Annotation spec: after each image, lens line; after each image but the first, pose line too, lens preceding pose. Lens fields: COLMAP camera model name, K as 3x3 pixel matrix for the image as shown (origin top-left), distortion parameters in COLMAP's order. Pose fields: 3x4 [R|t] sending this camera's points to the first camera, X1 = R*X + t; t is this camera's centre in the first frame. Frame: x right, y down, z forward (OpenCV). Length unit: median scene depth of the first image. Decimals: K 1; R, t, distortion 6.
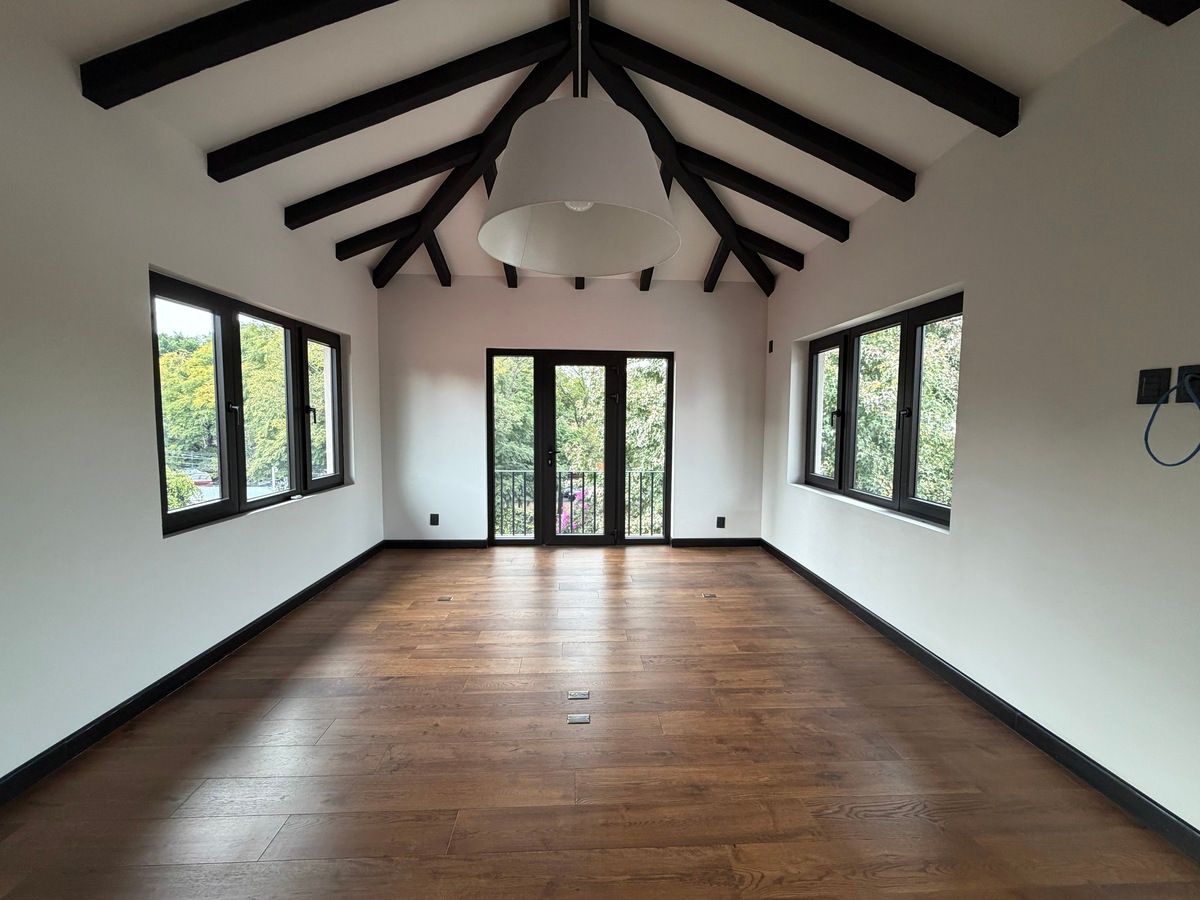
lens RADIAL K [[477.6, 0, 597.8], [0, 477.6, 450.1], [0, 0, 1]] dist [-0.002388, 0.000516]
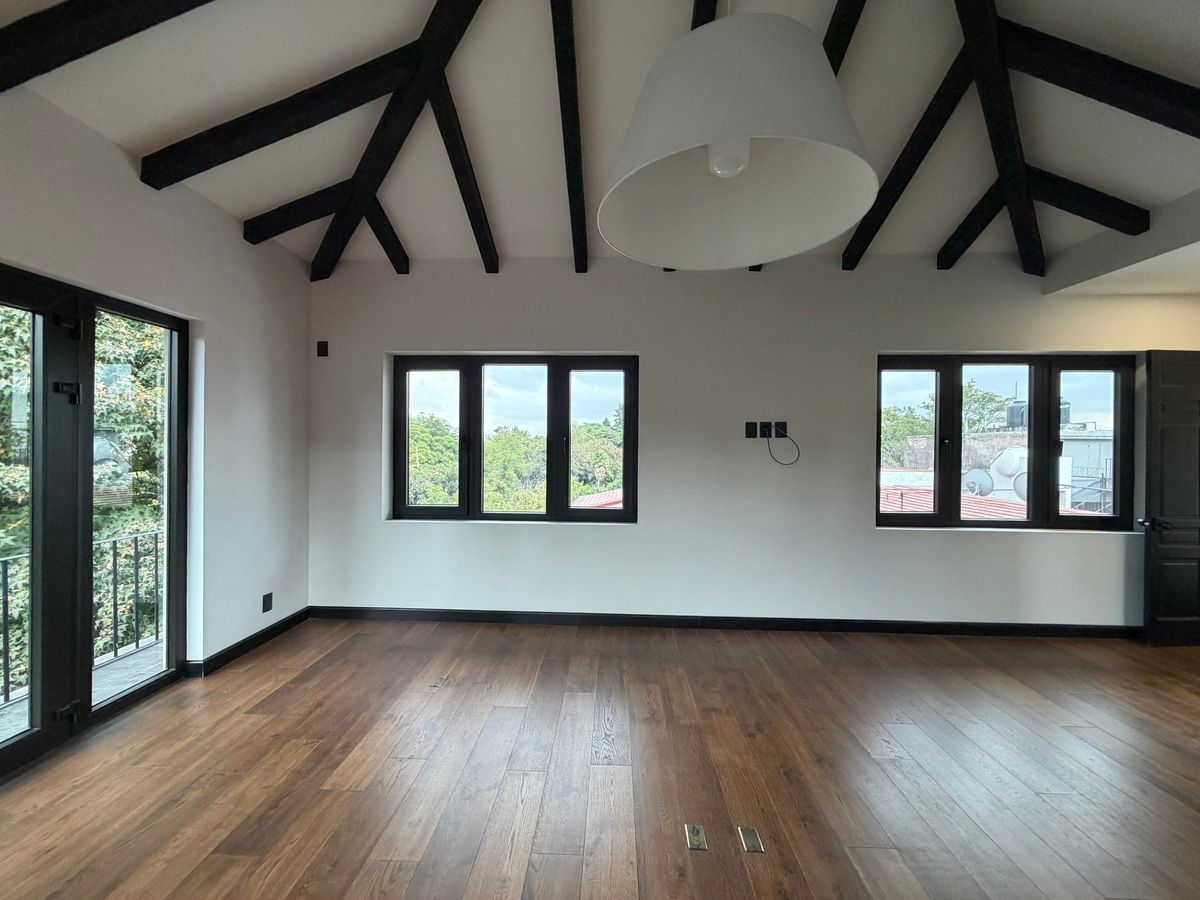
lens RADIAL K [[477.6, 0, 595.0], [0, 477.6, 447.3], [0, 0, 1]] dist [-0.002388, 0.000516]
pose [[0.084782, -0.005560, 0.996384, -0.389465], [0.063439, 0.997986, 0.000171, -0.034820], [-0.994378, 0.063195, 0.084963, 0.548689]]
